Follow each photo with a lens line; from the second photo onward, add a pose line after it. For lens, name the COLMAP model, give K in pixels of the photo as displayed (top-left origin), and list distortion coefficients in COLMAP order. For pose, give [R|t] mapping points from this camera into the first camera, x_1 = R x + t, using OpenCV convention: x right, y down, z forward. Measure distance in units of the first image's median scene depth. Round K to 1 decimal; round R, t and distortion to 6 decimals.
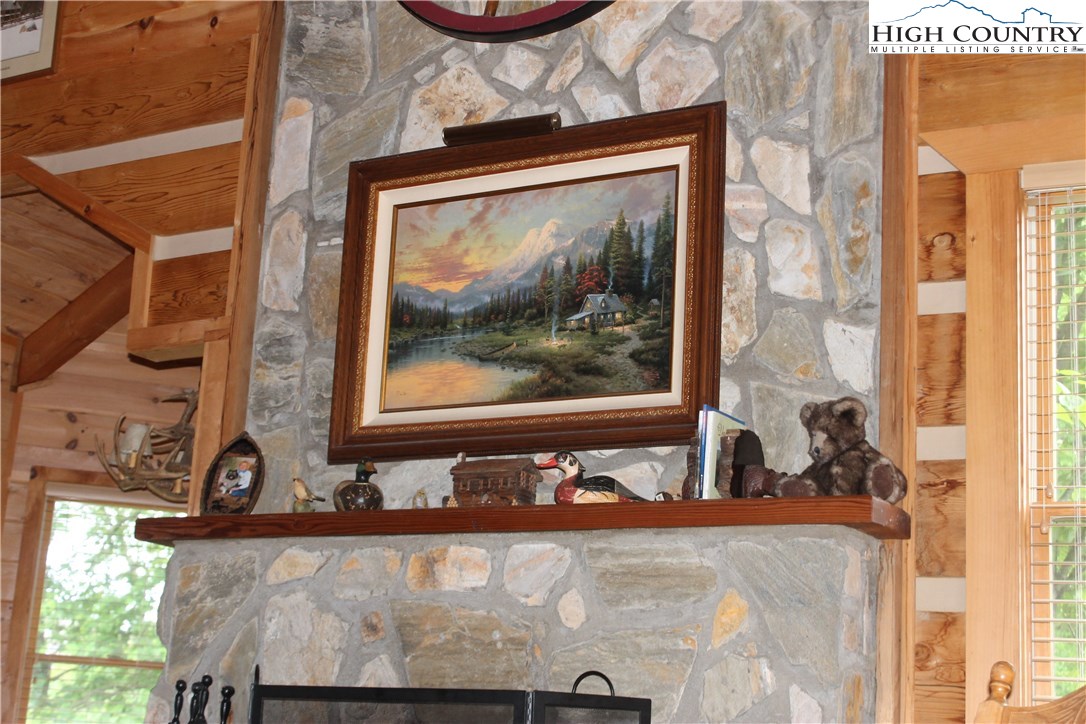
lens RADIAL K [[1664.4, 0, 544.1], [0, 1664.4, 361.0], [0, 0, 1]] dist [-0.037656, 0.000000]
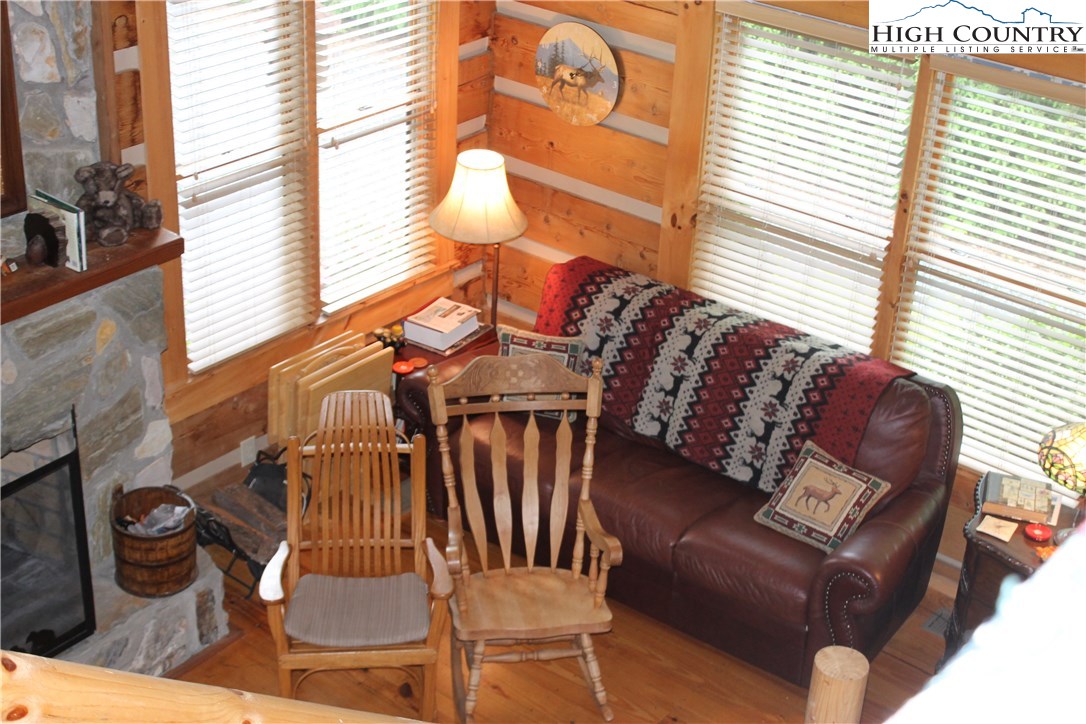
lens RADIAL K [[1664.4, 0, 542.6], [0, 1664.4, 362.6], [0, 0, 1]] dist [-0.037656, 0.000000]
pose [[0.181018, -0.508490, 0.841826, -1.006747], [-0.261805, 0.800167, 0.539622, -0.680843], [-0.947993, -0.318075, 0.011720, 0.545340]]
